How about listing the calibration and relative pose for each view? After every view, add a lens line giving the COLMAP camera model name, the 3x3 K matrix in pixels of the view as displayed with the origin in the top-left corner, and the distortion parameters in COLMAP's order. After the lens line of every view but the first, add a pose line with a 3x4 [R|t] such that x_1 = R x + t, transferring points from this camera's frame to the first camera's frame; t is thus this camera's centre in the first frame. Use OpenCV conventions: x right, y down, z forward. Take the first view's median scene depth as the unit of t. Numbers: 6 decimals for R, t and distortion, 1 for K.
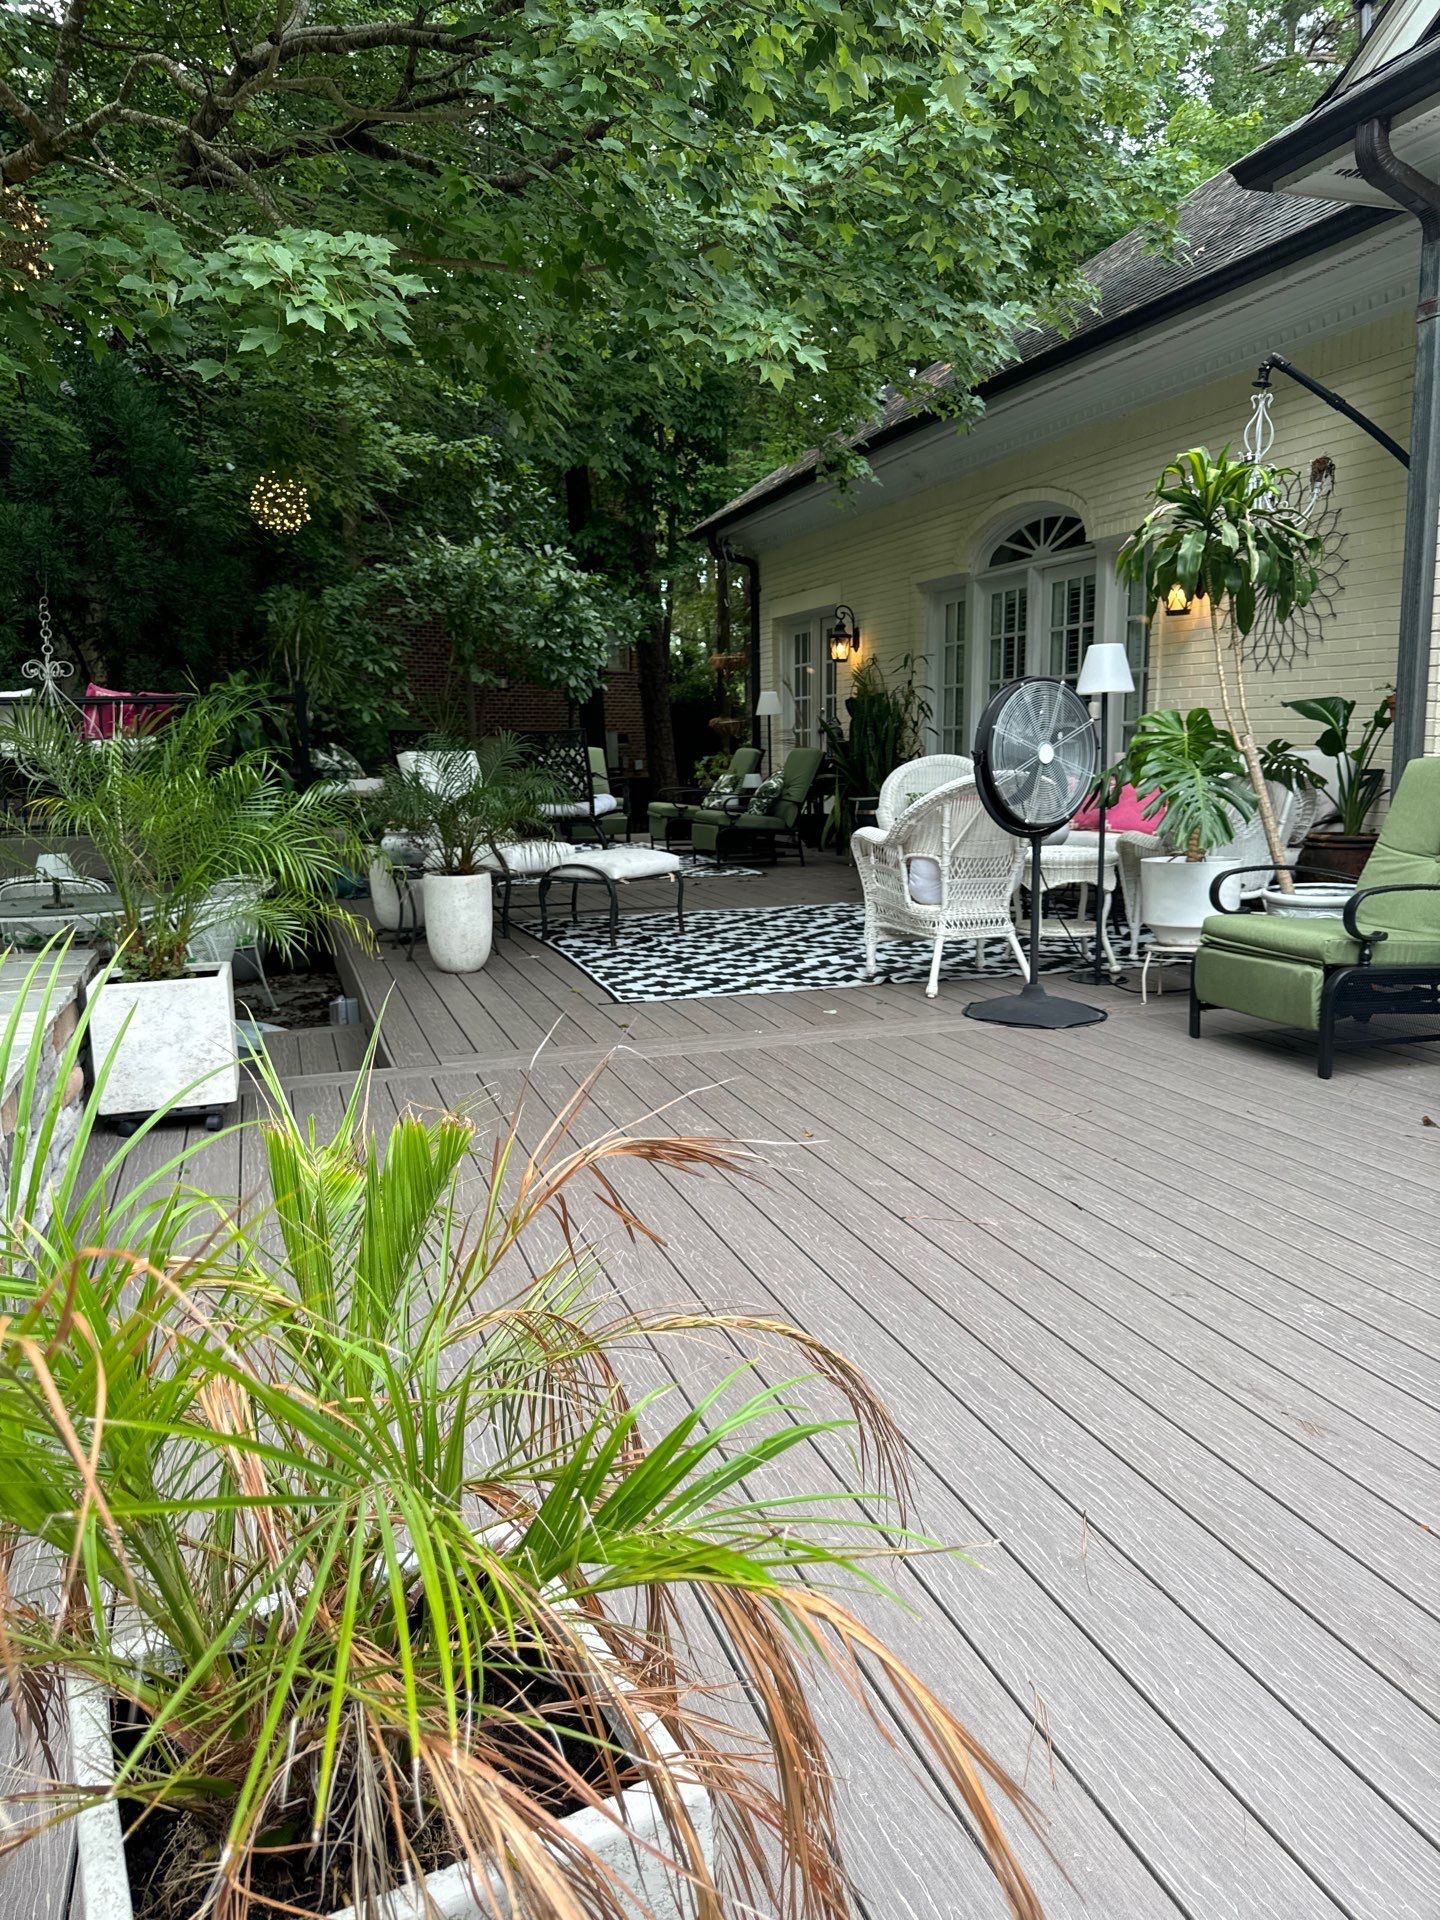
lens RADIAL K [[1380.3, 0, 729.4], [0, 1380.3, 955.8], [0, 0, 1]] dist [0.166812, -0.292353]
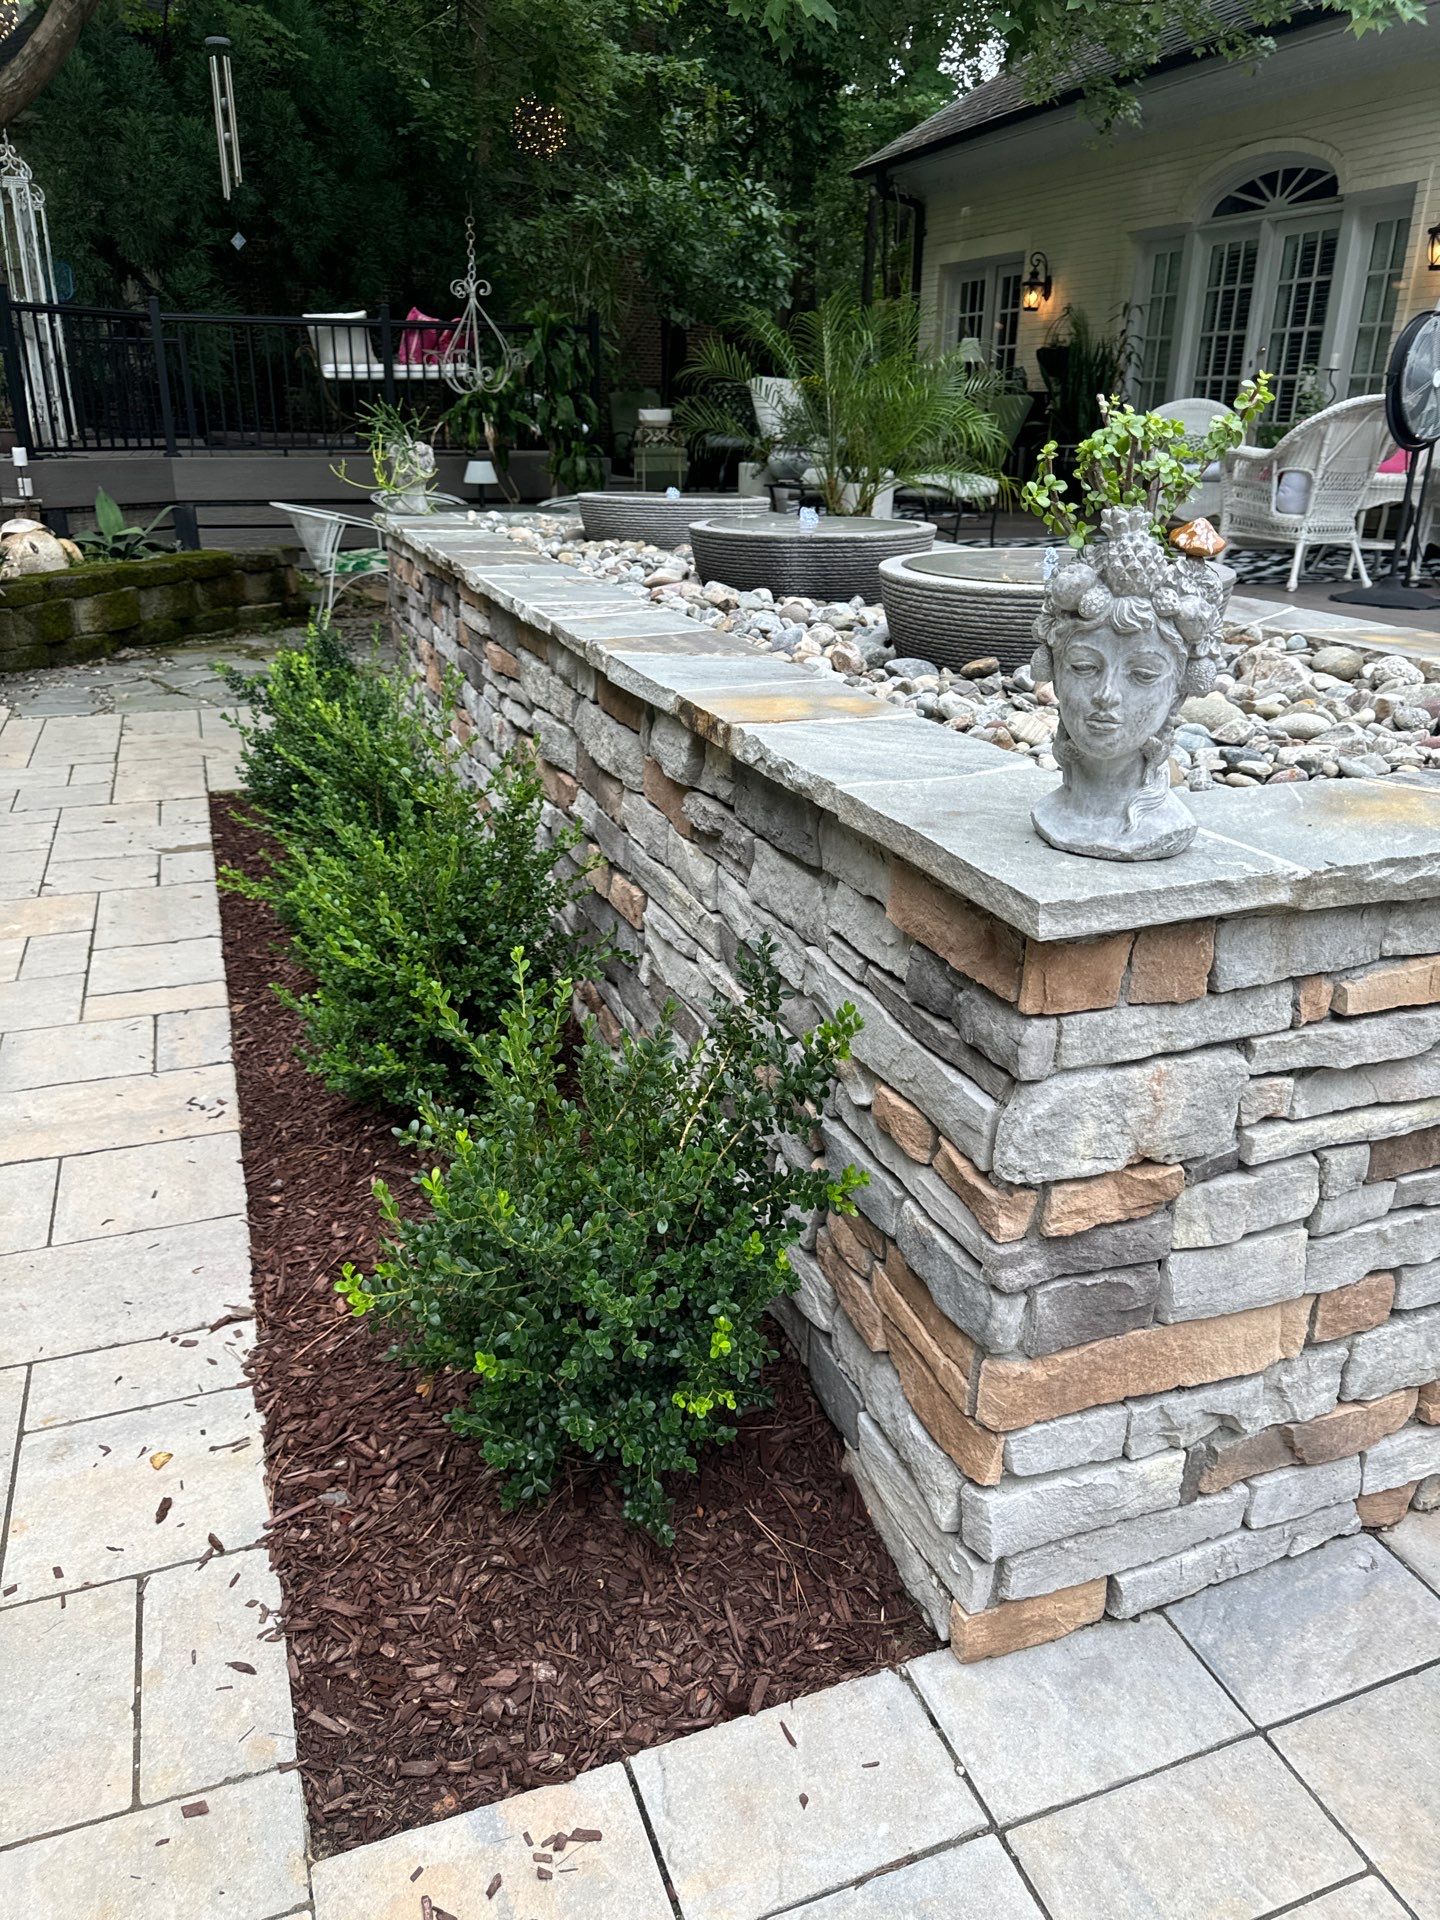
lens RADIAL K [[1389.8, 0, 720.0], [0, 1389.8, 960.0], [0, 0, 1]] dist [0.005997, 0.002915]
pose [[0.999416, 0.022857, 0.025385, -0.196213], [-0.027862, 0.975402, 0.218668, 0.047514], [-0.019763, -0.219247, 0.975469, -0.135067]]
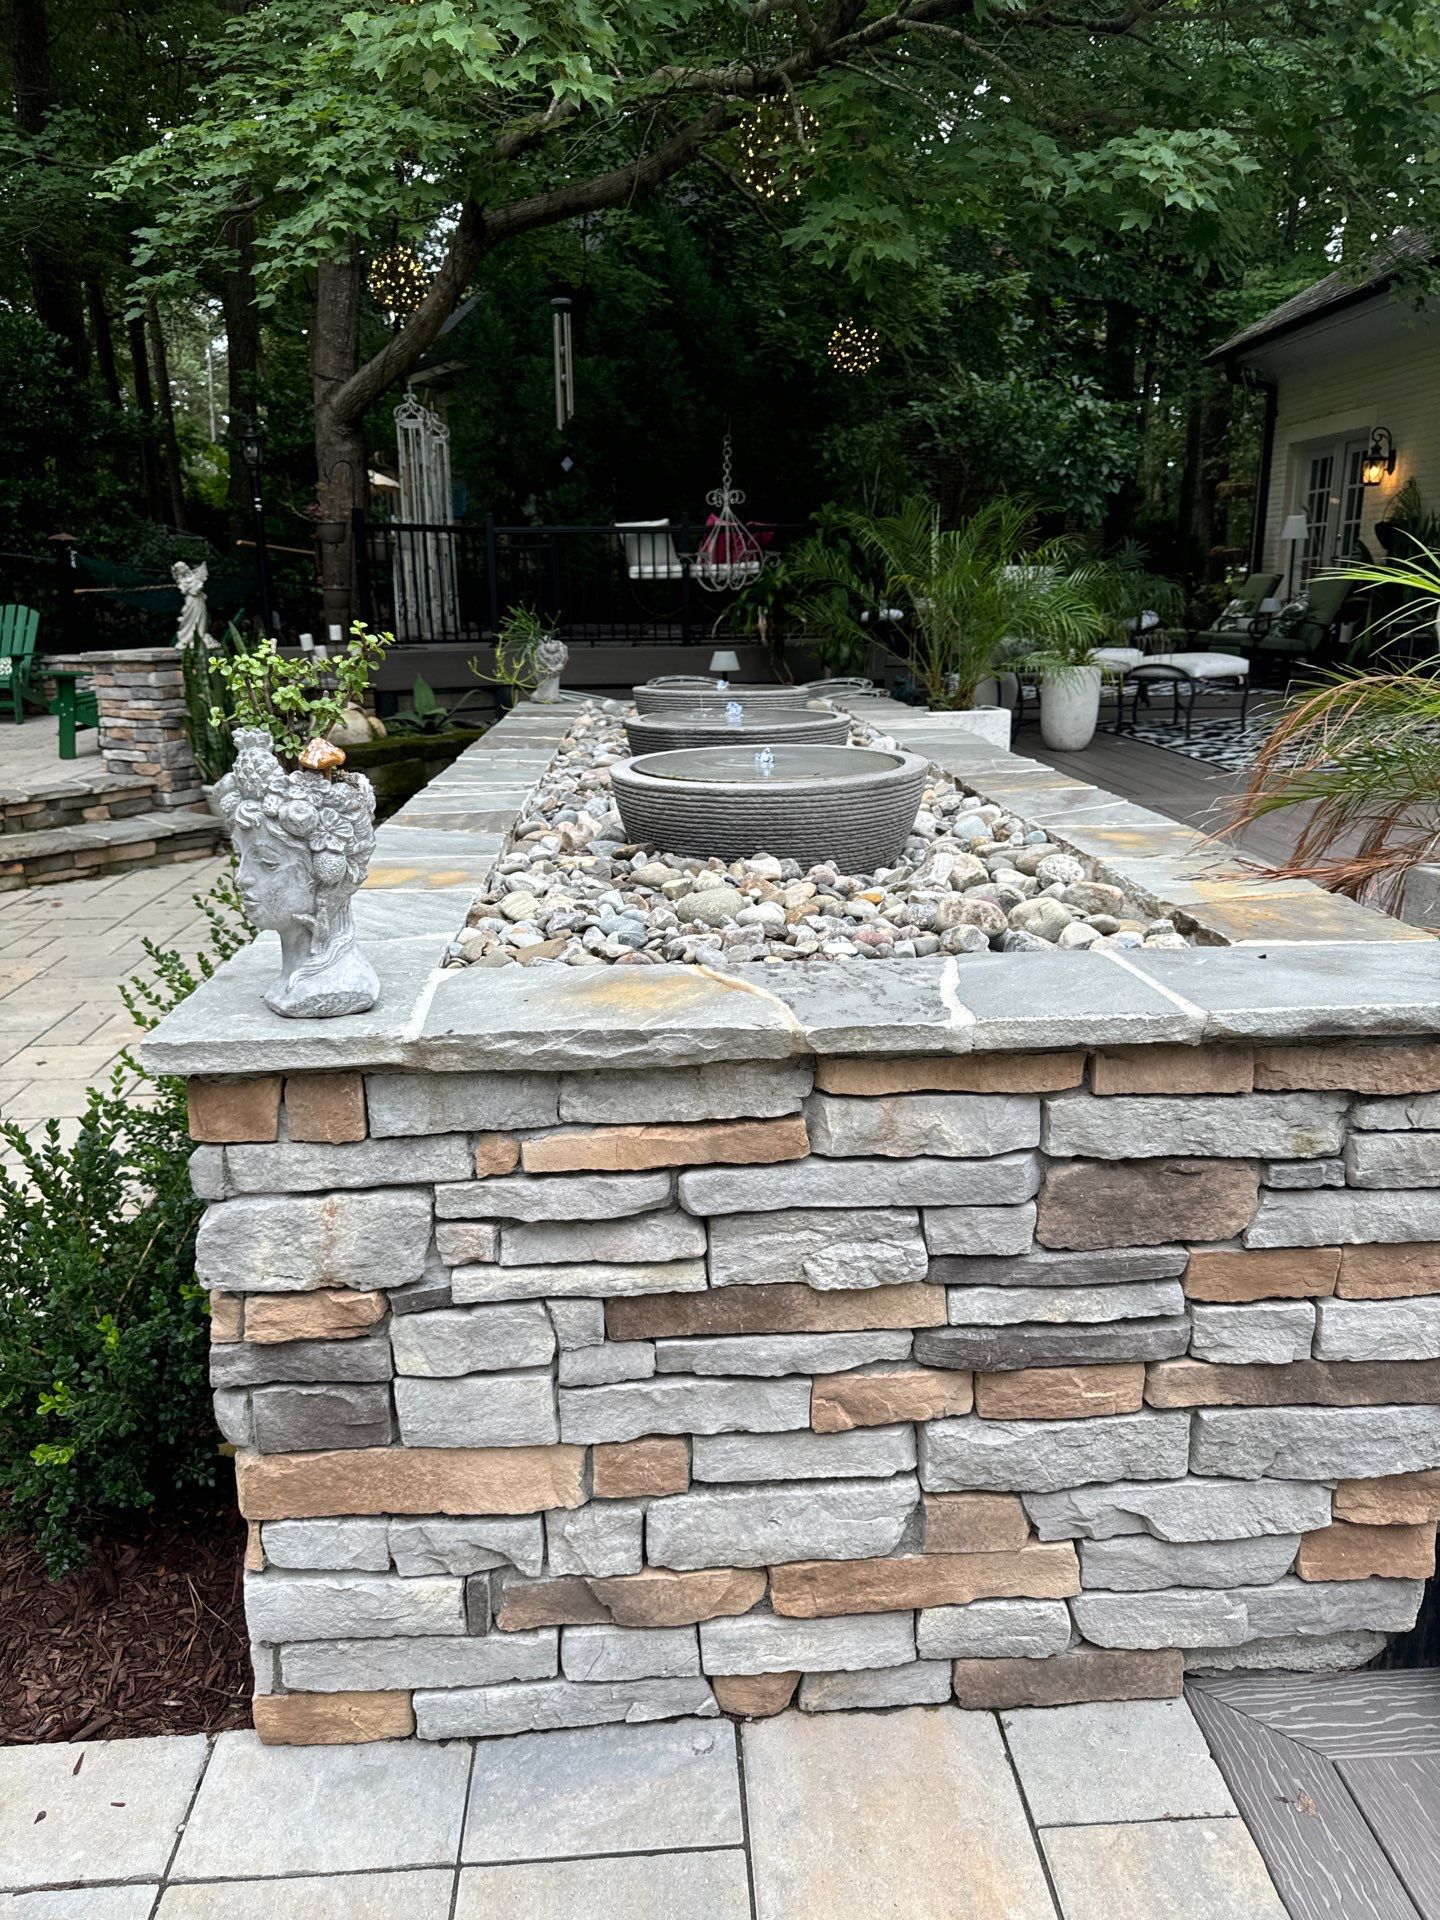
lens RADIAL K [[1384.6, 0, 720.0], [0, 1384.6, 960.0], [0, 0, 1]] dist [0.091657, -0.132533]
pose [[0.960805, 0.079280, -0.265648, -0.086667], [-0.050618, 0.992298, 0.113062, 0.040752], [0.272566, -0.095184, 0.957417, -0.140230]]
